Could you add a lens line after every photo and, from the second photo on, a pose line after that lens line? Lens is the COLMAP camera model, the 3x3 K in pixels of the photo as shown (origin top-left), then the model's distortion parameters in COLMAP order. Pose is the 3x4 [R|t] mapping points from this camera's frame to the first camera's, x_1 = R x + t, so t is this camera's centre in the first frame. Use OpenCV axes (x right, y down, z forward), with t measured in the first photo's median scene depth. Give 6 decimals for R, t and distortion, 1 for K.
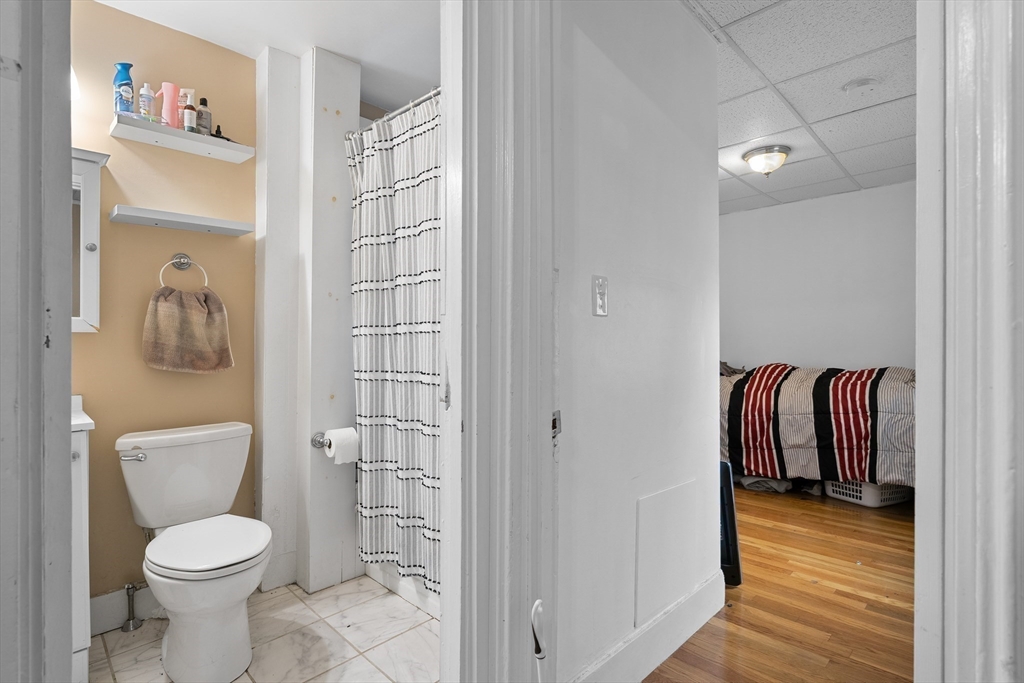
lens RADIAL K [[493.5, 0, 512.2], [0, 493.5, 343.4], [0, 0, 1]] dist [0.003923, 0.000148]
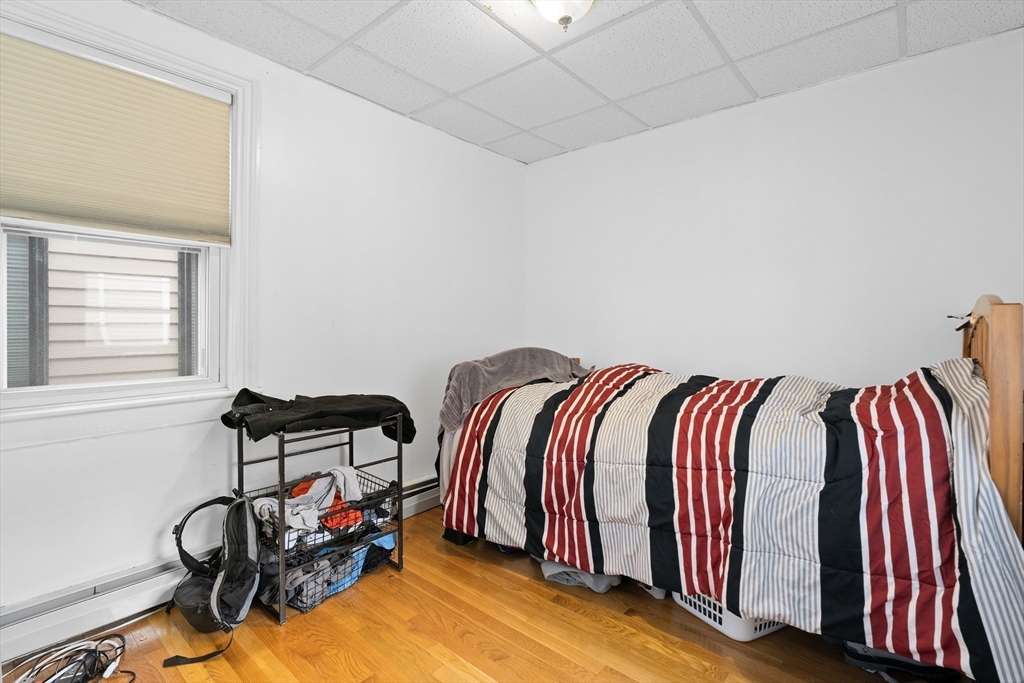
lens RADIAL K [[470.4, 0, 509.6], [0, 470.4, 330.9], [0, 0, 1]] dist [0.002082, -0.000253]
pose [[0.998075, 0.006147, 0.061708, 0.420626], [-0.007343, 0.999789, 0.019166, -0.017470], [-0.061577, -0.019582, 0.997910, 0.480758]]
